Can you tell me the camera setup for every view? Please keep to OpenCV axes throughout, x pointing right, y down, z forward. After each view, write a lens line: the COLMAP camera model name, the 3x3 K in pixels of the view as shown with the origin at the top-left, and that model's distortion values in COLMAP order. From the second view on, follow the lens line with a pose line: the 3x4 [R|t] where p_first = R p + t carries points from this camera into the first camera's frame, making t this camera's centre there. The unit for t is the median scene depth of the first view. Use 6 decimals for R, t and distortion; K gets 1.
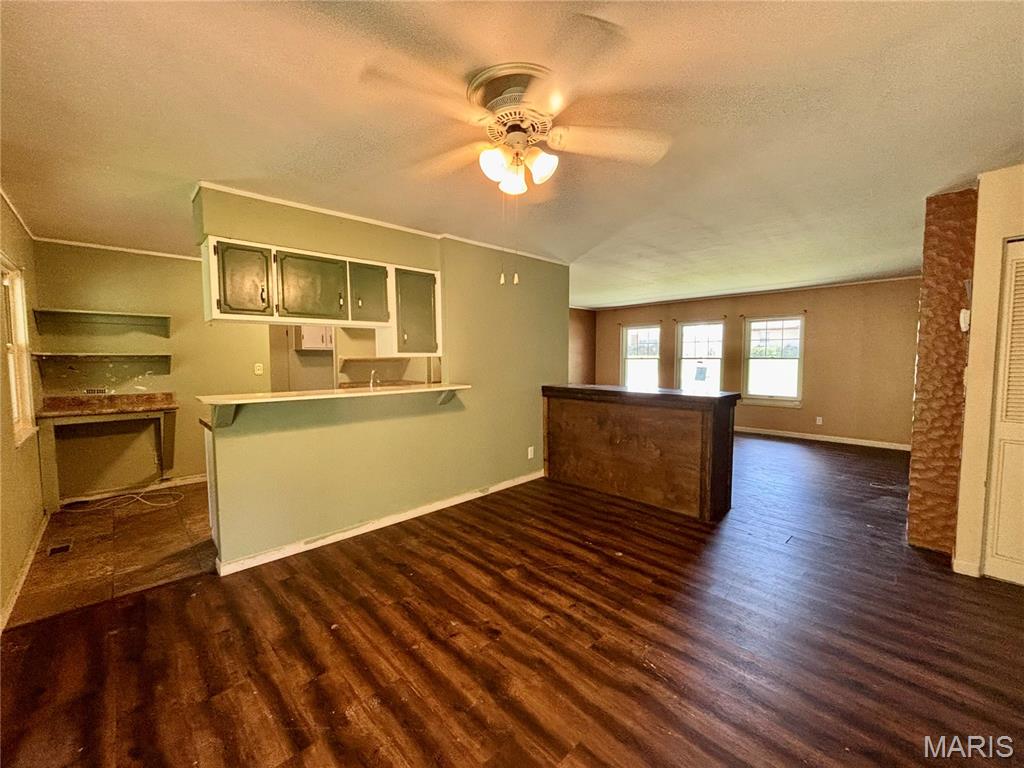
lens RADIAL K [[414.4, 0, 512.2], [0, 414.4, 381.6], [0, 0, 1]] dist [0.004124, 0.001255]
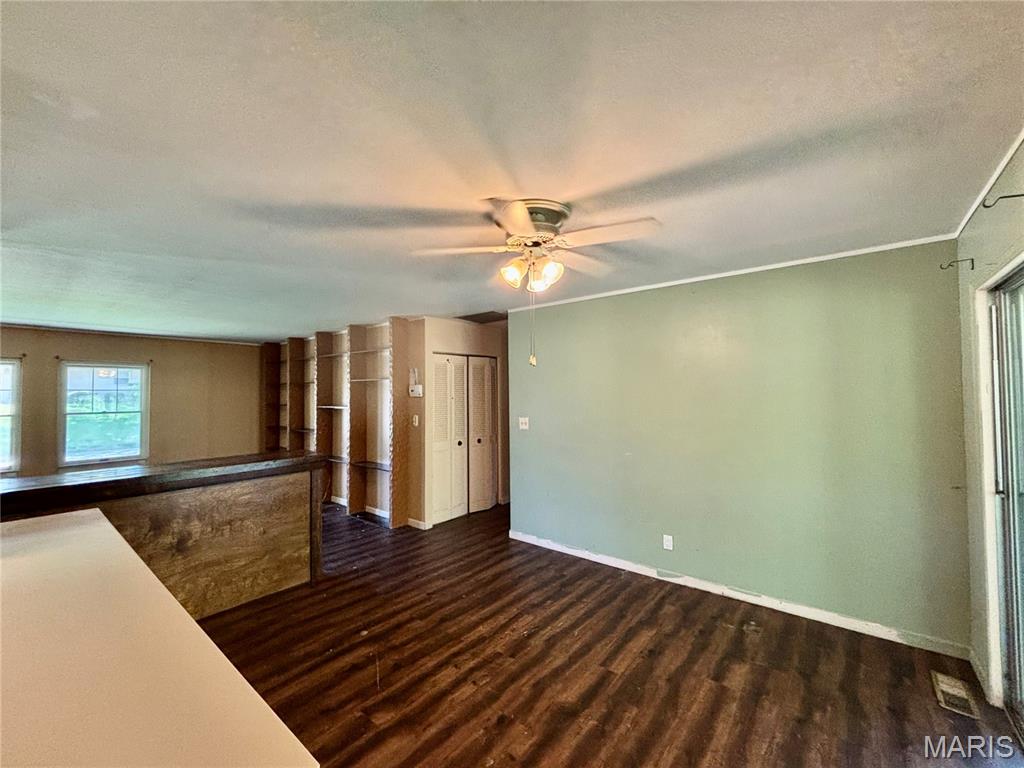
lens RADIAL K [[414.4, 0, 509.6], [0, 414.4, 385.0], [0, 0, 1]] dist [0.004124, 0.001255]
pose [[-0.111464, 0.027176, 0.993397, -0.927694], [0.068616, 0.997451, -0.019588, -0.127840], [-0.991397, 0.065980, -0.113044, 0.959240]]
